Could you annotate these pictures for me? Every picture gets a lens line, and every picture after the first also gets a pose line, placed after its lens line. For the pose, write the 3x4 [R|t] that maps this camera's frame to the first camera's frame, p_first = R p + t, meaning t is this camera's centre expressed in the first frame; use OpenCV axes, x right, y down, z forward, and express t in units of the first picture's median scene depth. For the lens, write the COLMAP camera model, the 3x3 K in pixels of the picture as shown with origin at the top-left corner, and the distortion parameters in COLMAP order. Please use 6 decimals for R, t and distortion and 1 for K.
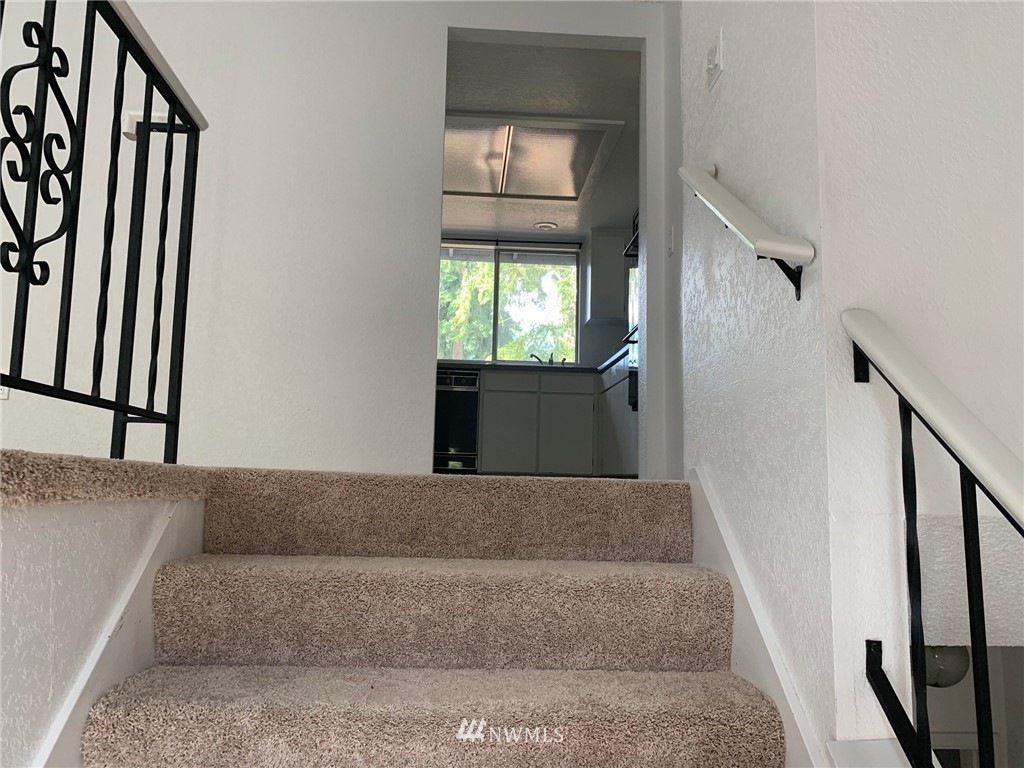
lens RADIAL K [[788.5, 0, 512.0], [0, 788.5, 384.0], [0, 0, 1]] dist [-0.001779, 0.000229]
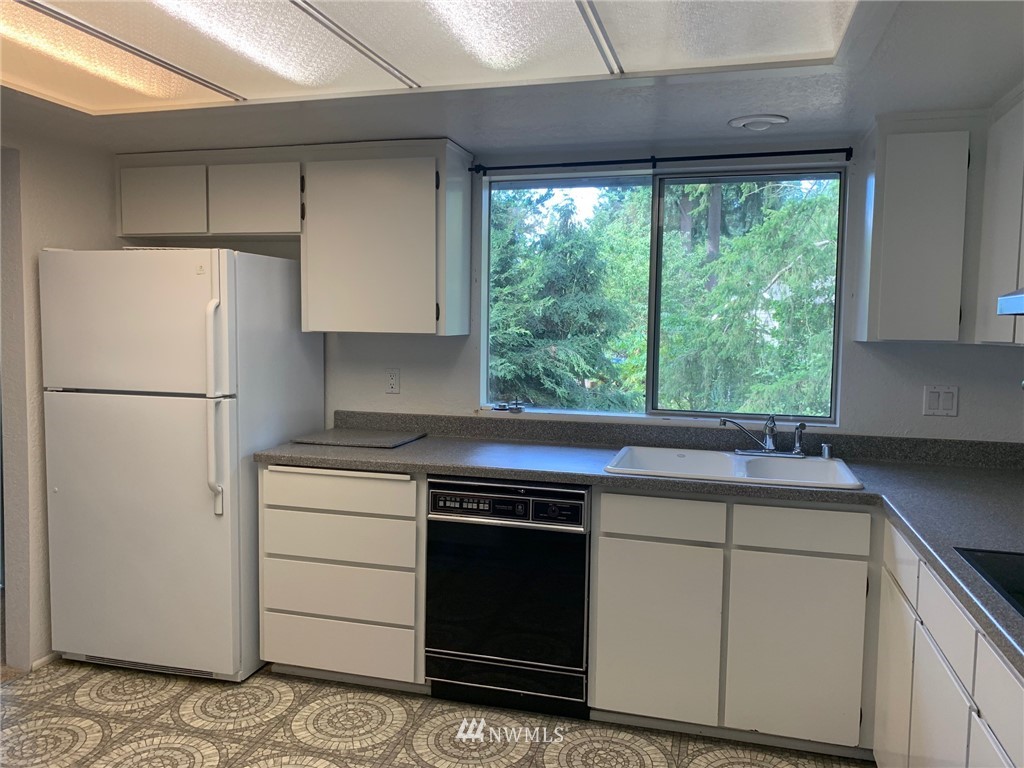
lens RADIAL K [[788.5, 0, 512.0], [0, 788.5, 384.0], [0, 0, 1]] dist [-0.001779, 0.000229]
pose [[0.945588, 0.011885, -0.325148, 0.054819], [0.048186, 0.983197, 0.176074, -0.137273], [0.321777, -0.182161, 0.929127, 0.518722]]
